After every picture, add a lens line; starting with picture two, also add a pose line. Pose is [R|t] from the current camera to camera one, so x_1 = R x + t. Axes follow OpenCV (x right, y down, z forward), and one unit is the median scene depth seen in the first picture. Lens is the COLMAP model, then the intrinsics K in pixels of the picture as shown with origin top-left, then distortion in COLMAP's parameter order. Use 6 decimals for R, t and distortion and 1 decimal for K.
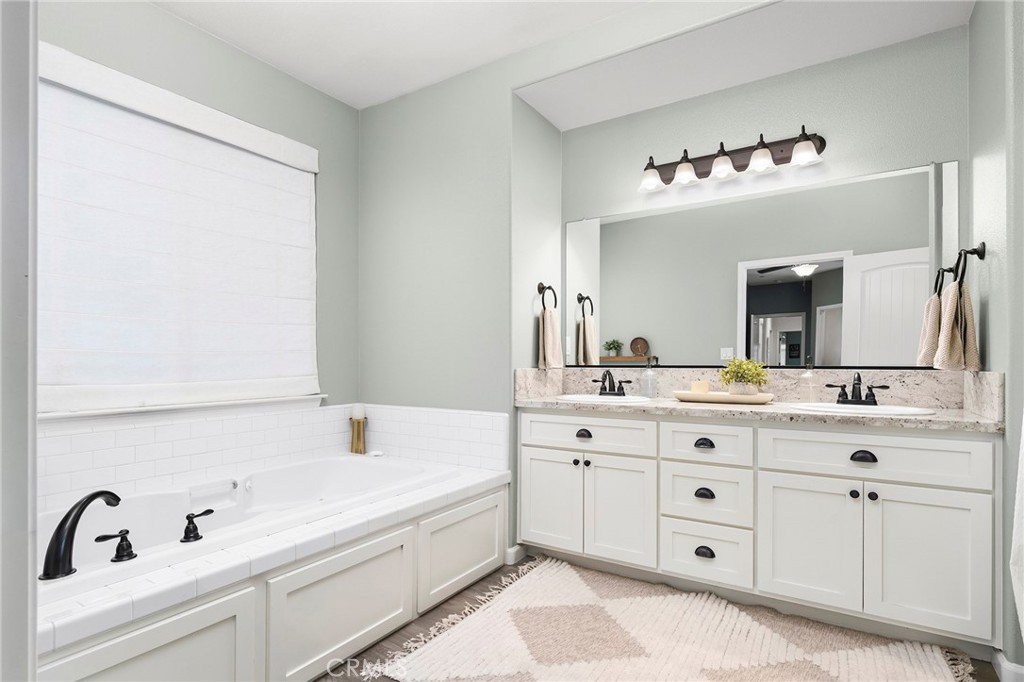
lens RADIAL K [[517.0, 0, 519.1], [0, 517.0, 357.4], [0, 0, 1]] dist [0.009910, -0.000807]
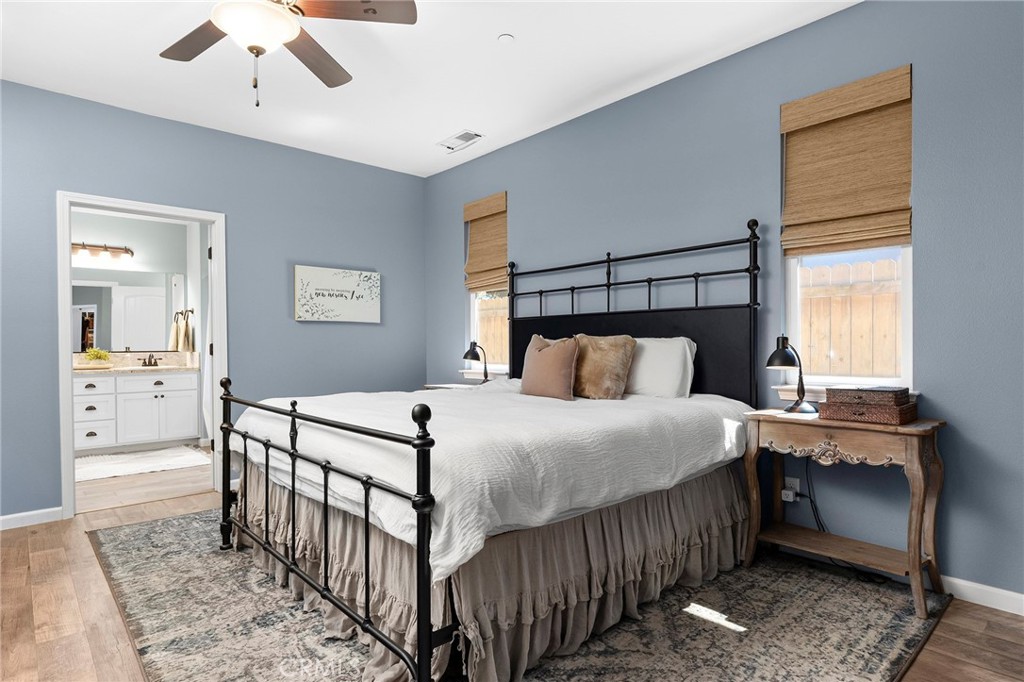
lens RADIAL K [[545.2, 0, 506.0], [0, 545.2, 350.4], [0, 0, 1]] dist [-0.003759, 0.001296]
pose [[0.276859, -0.012636, 0.960828, -1.221534], [0.004666, 0.999919, 0.011806, -0.007411], [-0.960899, 0.001214, 0.276895, -1.201666]]
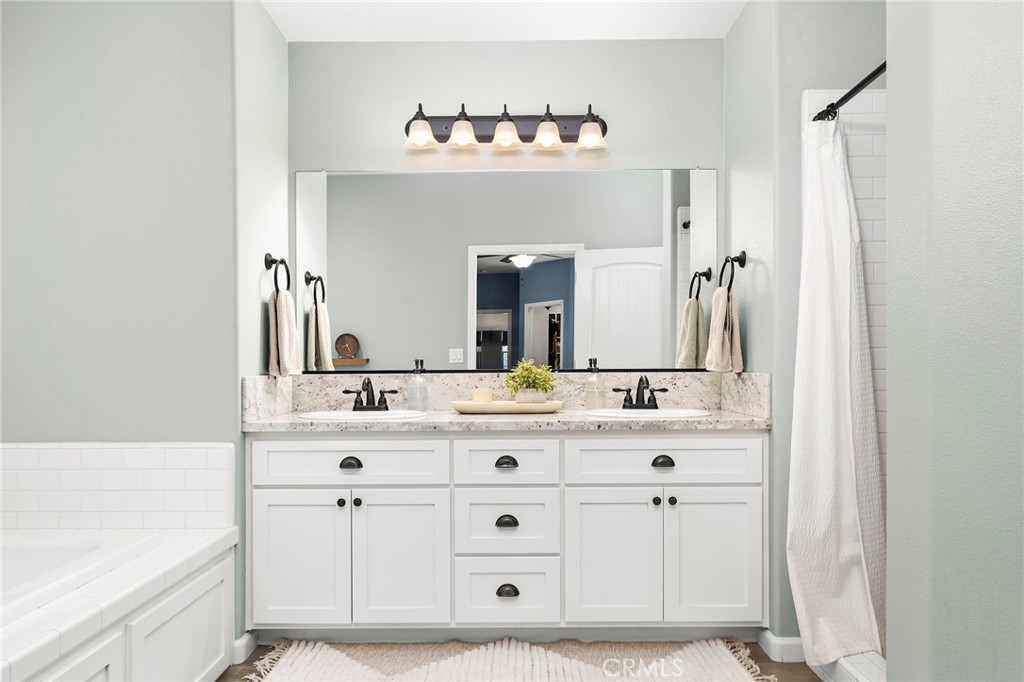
lens RADIAL K [[688.1, 0, 512.2], [0, 688.1, 367.6], [0, 0, 1]] dist [0.017752, -0.003435]
pose [[0.851435, -0.006971, 0.524414, -0.191078], [0.001847, 0.999945, 0.010294, 0.000915], [-0.524457, -0.007796, 0.851401, 0.038316]]
